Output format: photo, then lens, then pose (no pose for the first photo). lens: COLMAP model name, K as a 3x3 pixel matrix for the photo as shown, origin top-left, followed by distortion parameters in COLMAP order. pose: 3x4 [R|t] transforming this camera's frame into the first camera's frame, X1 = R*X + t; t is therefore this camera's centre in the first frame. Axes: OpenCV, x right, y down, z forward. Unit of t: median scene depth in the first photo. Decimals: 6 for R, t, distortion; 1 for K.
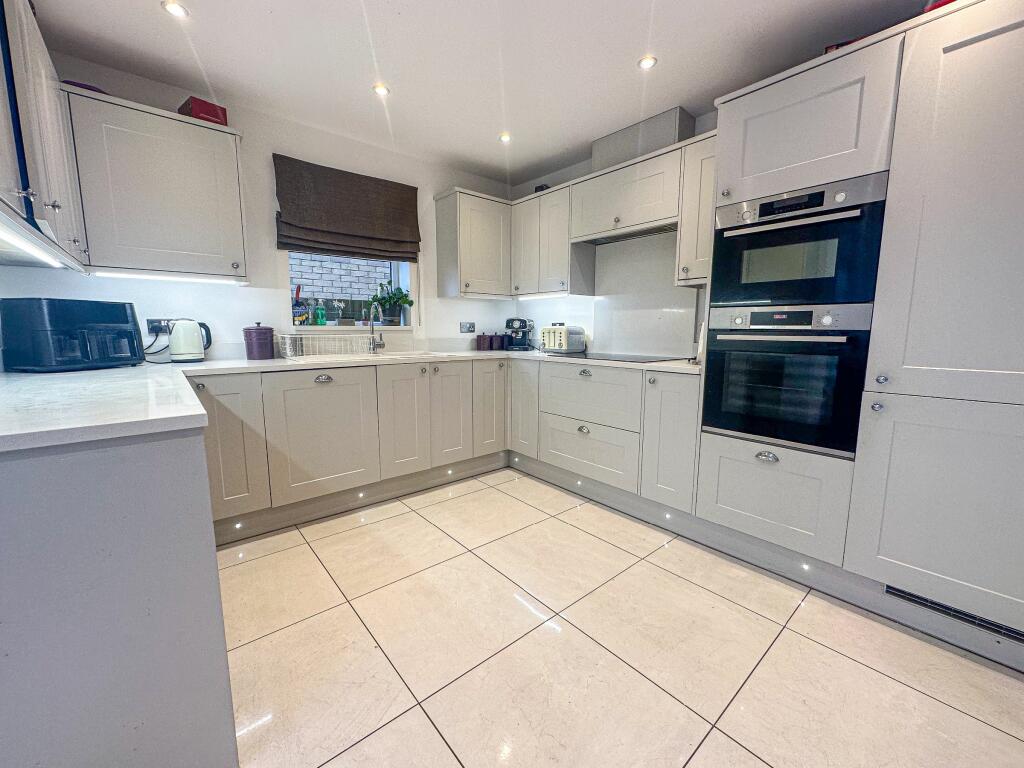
lens RADIAL K [[414.2, 0, 509.3], [0, 414.2, 383.8], [0, 0, 1]] dist [-0.001856, -0.000187]
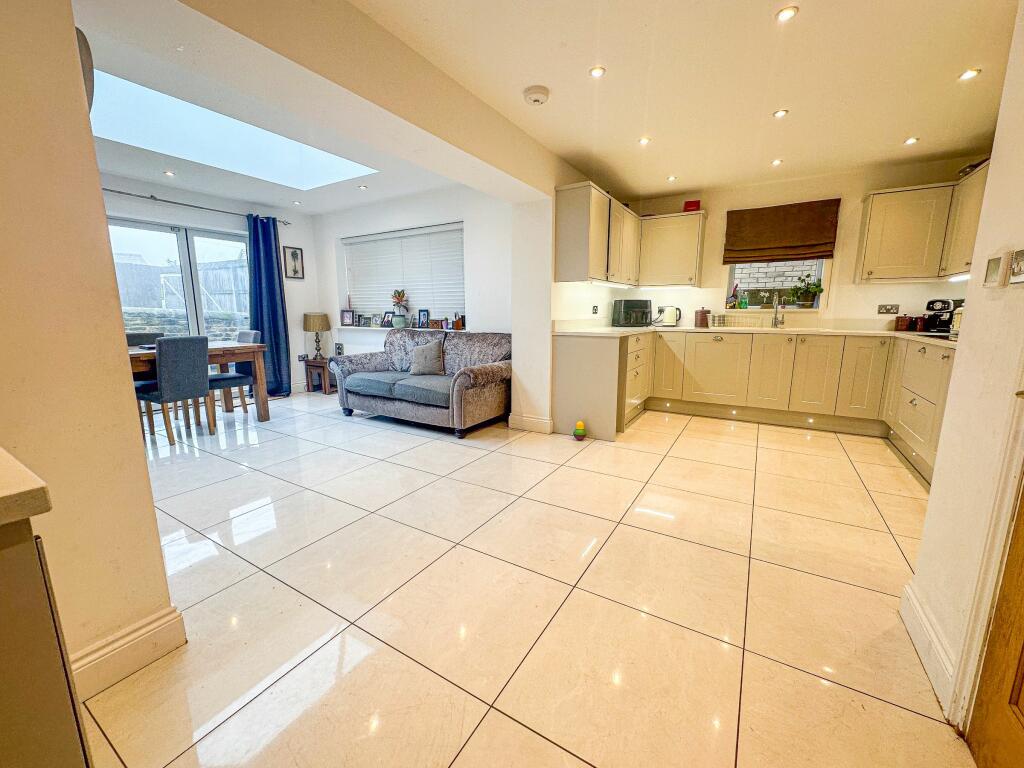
lens RADIAL K [[414.2, 0, 509.3], [0, 414.2, 383.8], [0, 0, 1]] dist [-0.001856, -0.000187]
pose [[0.308592, 0.161259, -0.937425, 0.838523], [-0.124251, 0.983914, 0.128354, 0.053463], [0.943044, 0.076867, 0.323665, -0.362540]]
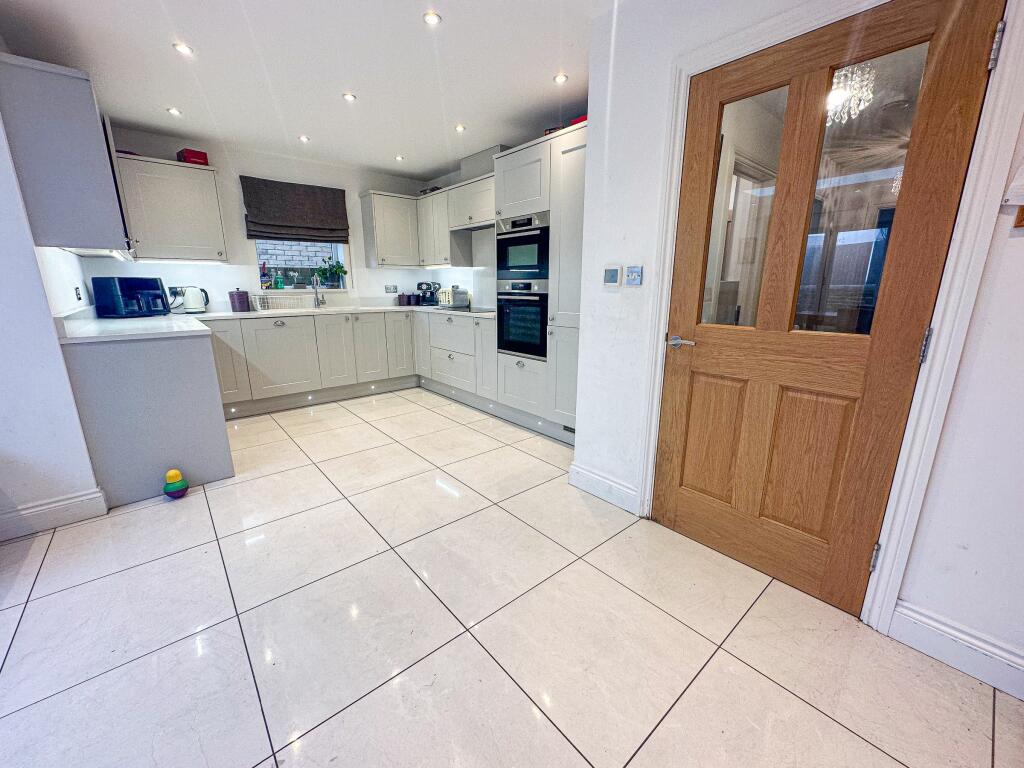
lens RADIAL K [[413.3, 0, 509.3], [0, 413.3, 381.8], [0, 0, 1]] dist [0.000580, 0.000353]
pose [[0.999990, -0.004362, -0.000405, 0.386156], [0.004381, 0.995068, 0.099101, 0.050282], [-0.000029, -0.099102, 0.995077, -0.544419]]
